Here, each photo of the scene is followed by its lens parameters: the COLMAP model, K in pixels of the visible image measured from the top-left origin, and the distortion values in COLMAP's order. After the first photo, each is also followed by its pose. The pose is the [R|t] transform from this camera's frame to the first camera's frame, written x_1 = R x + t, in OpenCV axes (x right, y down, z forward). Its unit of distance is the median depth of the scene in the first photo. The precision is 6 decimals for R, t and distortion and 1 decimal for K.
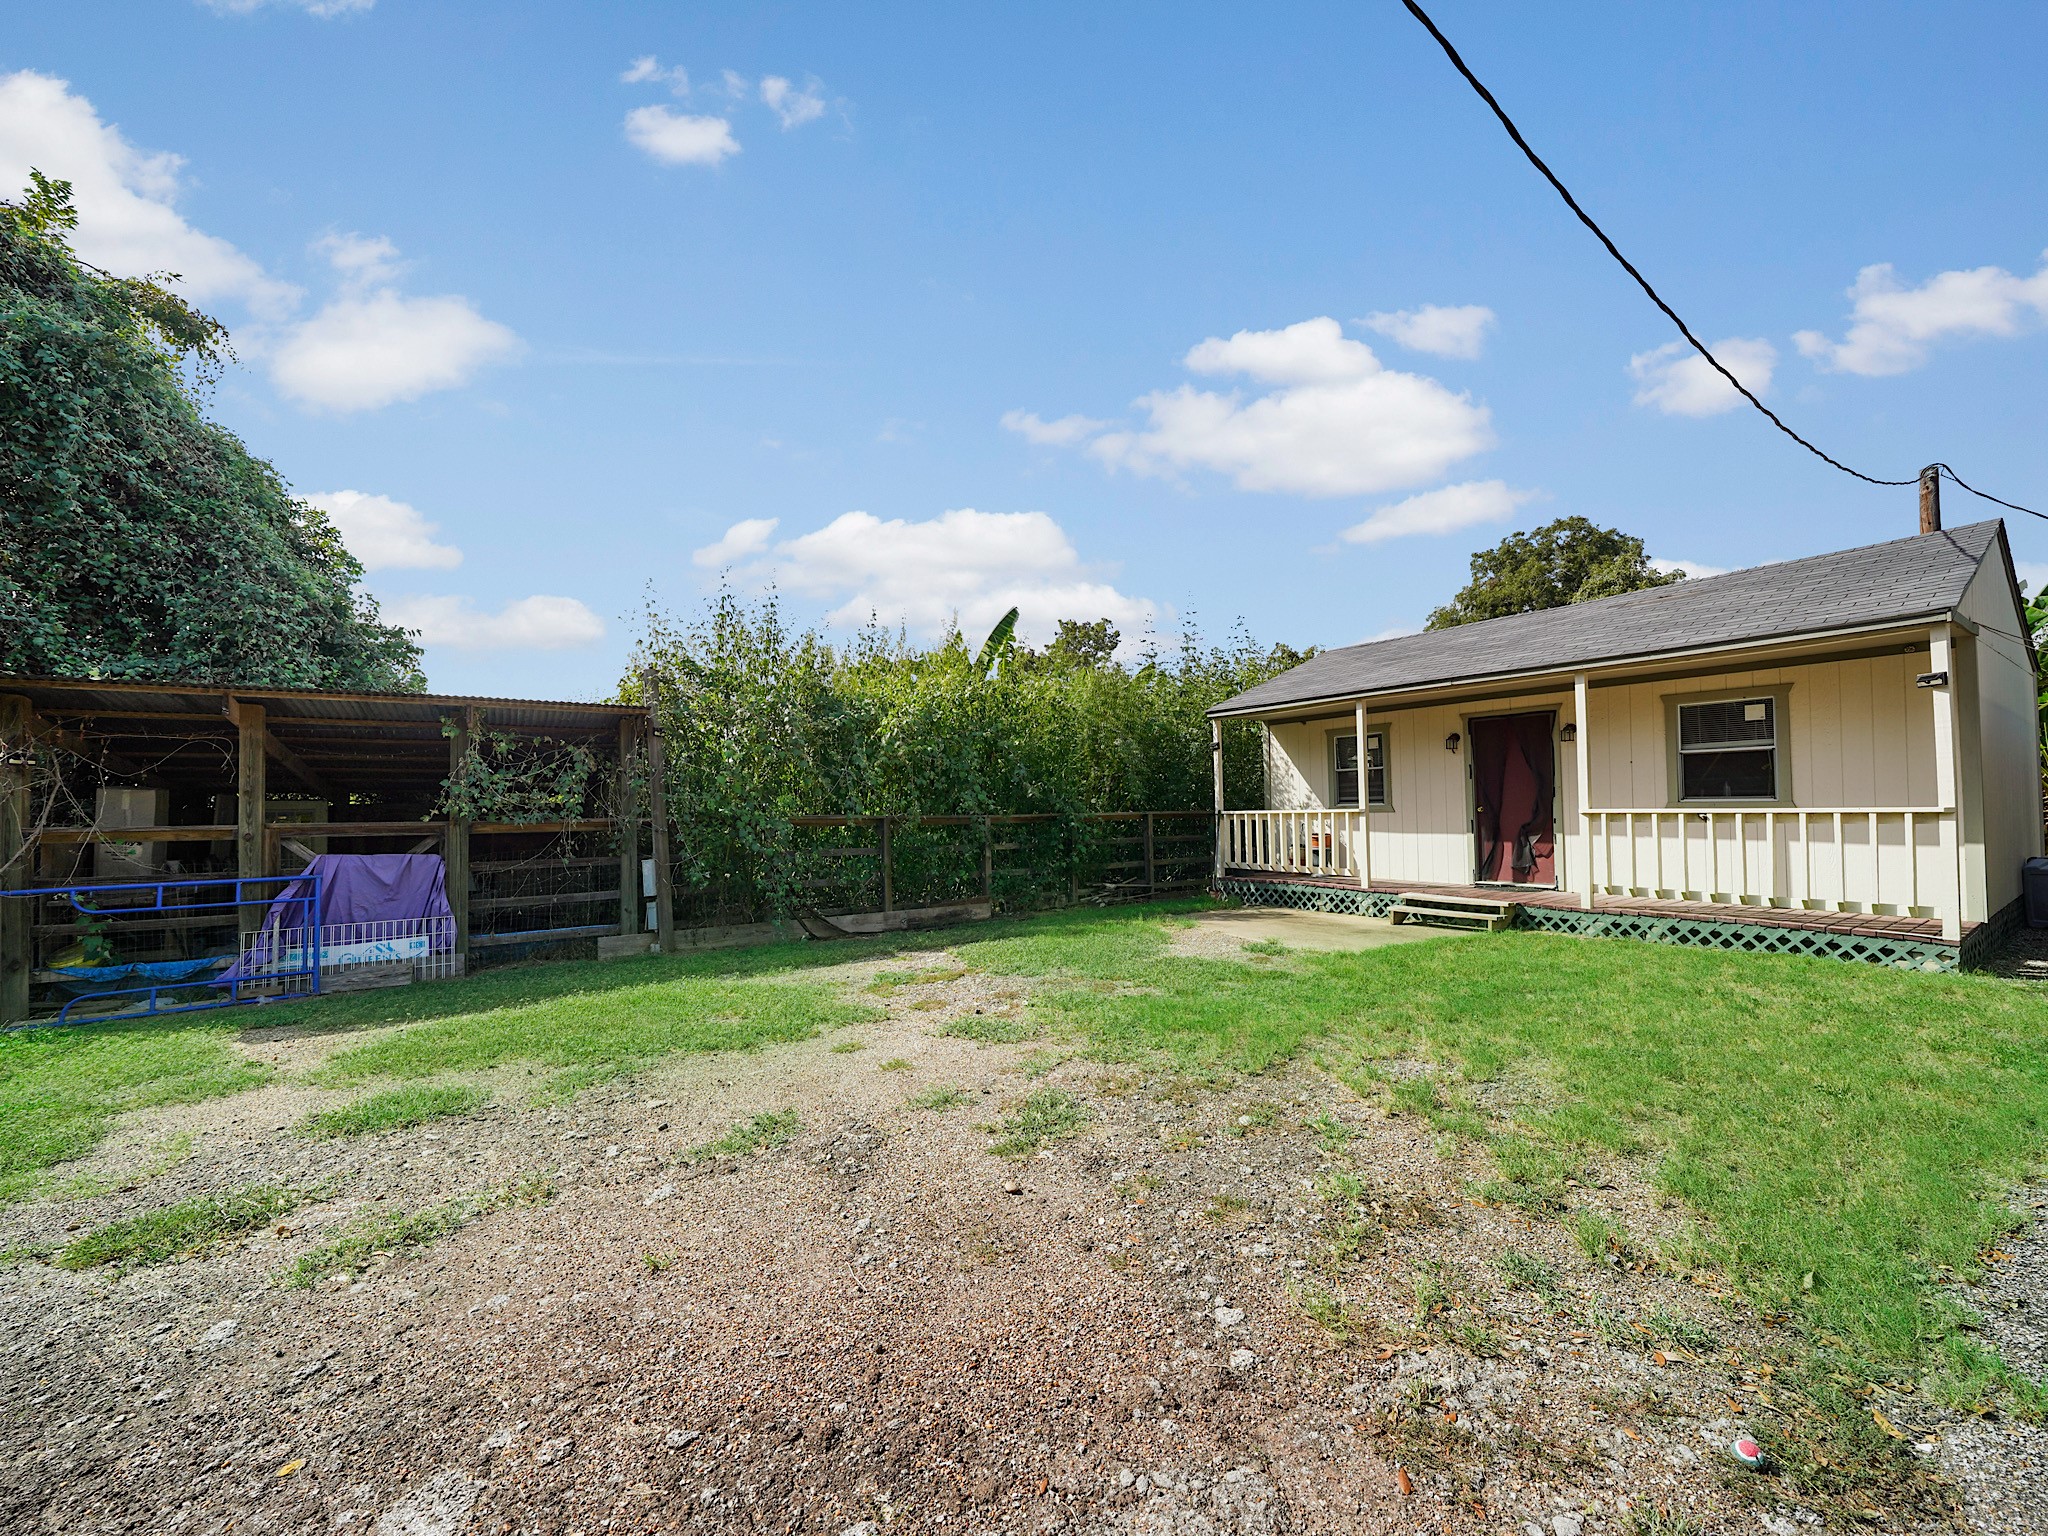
lens RADIAL K [[779.4, 0, 1030.6], [0, 779.4, 782.0], [0, 0, 1]] dist [-0.012918, -0.000078]
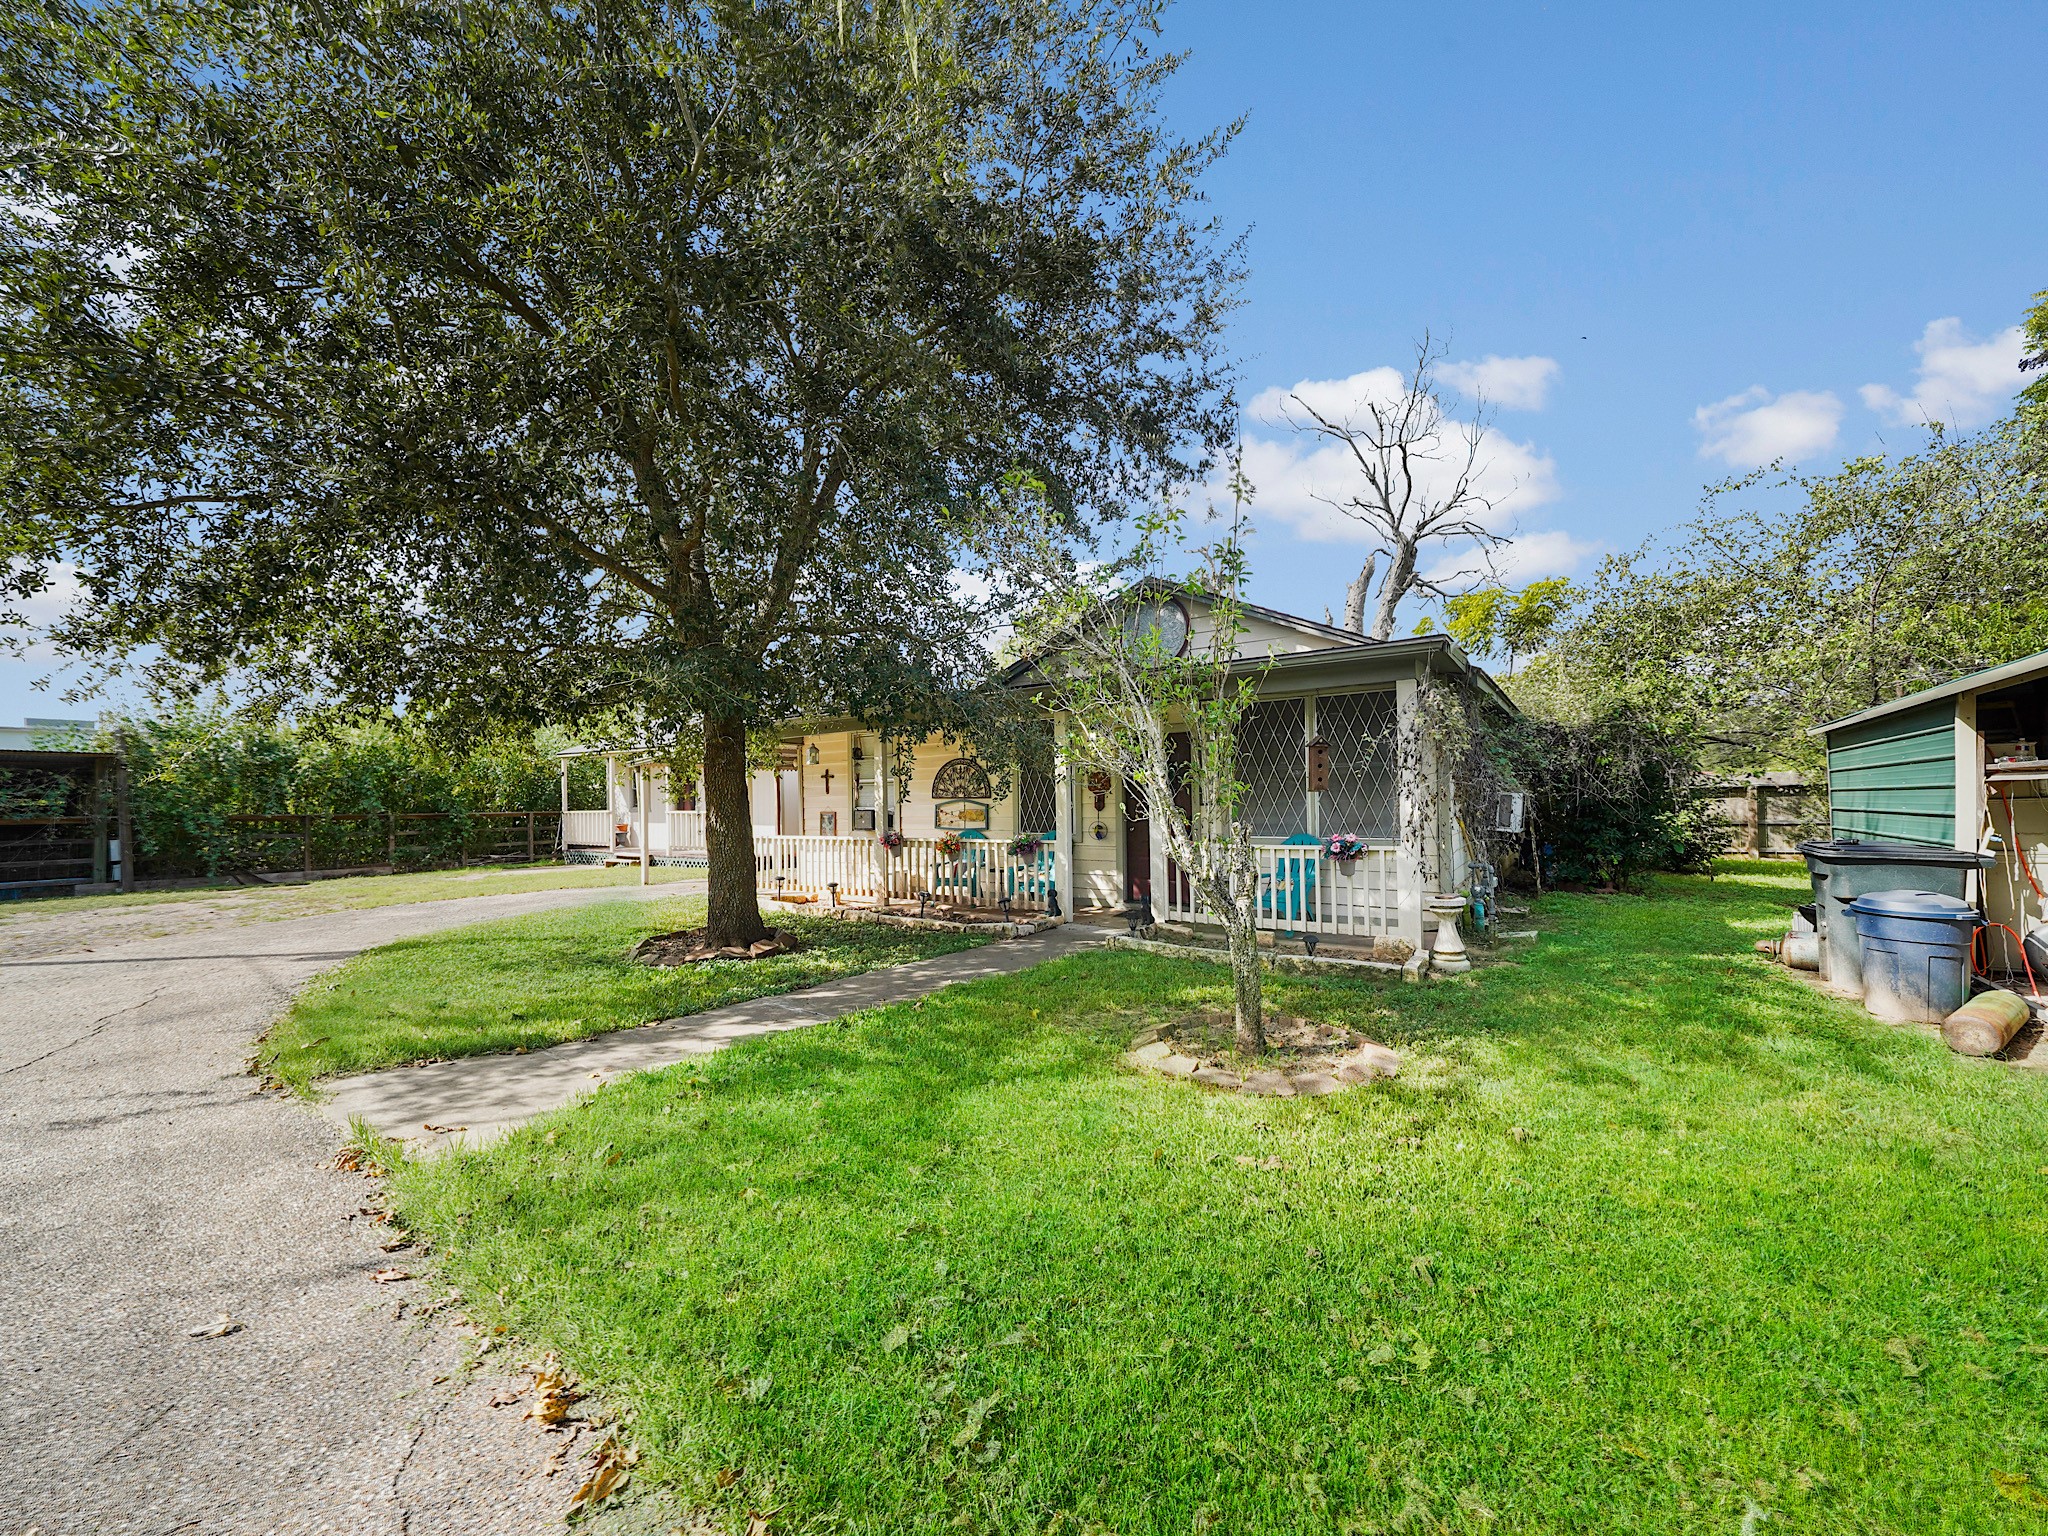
lens RADIAL K [[774.1, 0, 1024.0], [0, 774.1, 768.0], [0, 0, 1]] dist [-0.014115, -0.000097]
pose [[0.944343, 0.014997, 0.328620, 0.853741], [-0.010077, 0.999810, -0.016671, -0.052004], [-0.328807, 0.012431, 0.944315, -1.248882]]
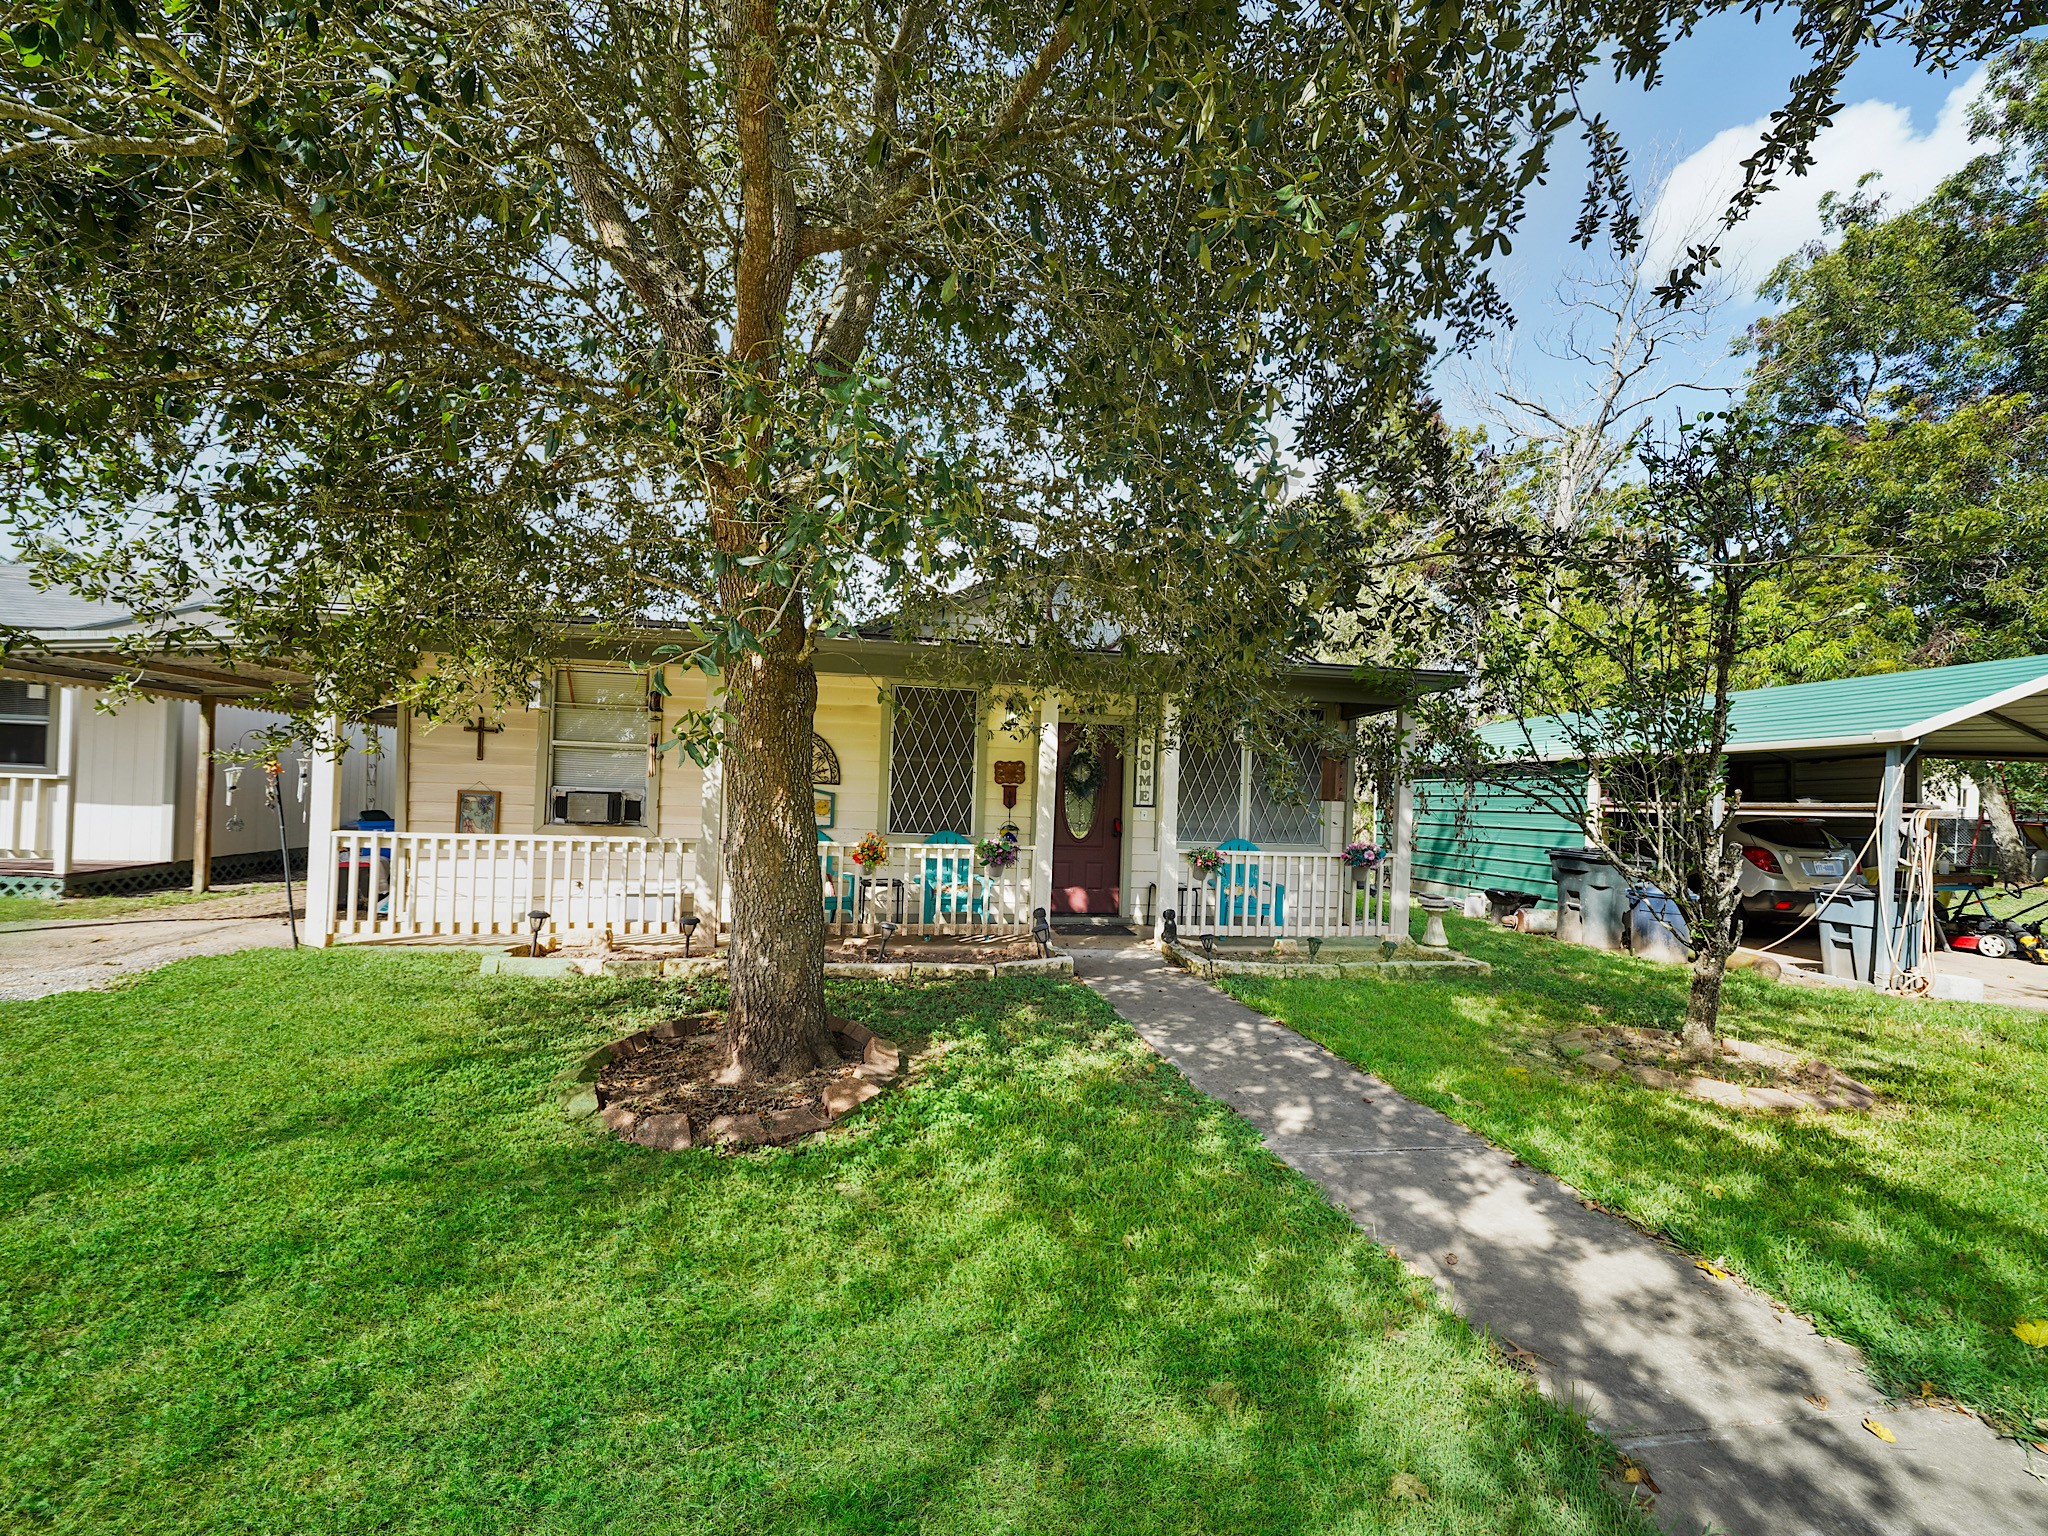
lens RADIAL K [[779.4, 0, 1030.6], [0, 779.4, 782.0], [0, 0, 1]] dist [-0.012918, -0.000078]
pose [[0.460731, 0.048168, 0.886232, 0.671500], [-0.067937, 0.997511, -0.018897, -0.037465], [-0.884936, -0.051502, 0.462856, -0.940770]]
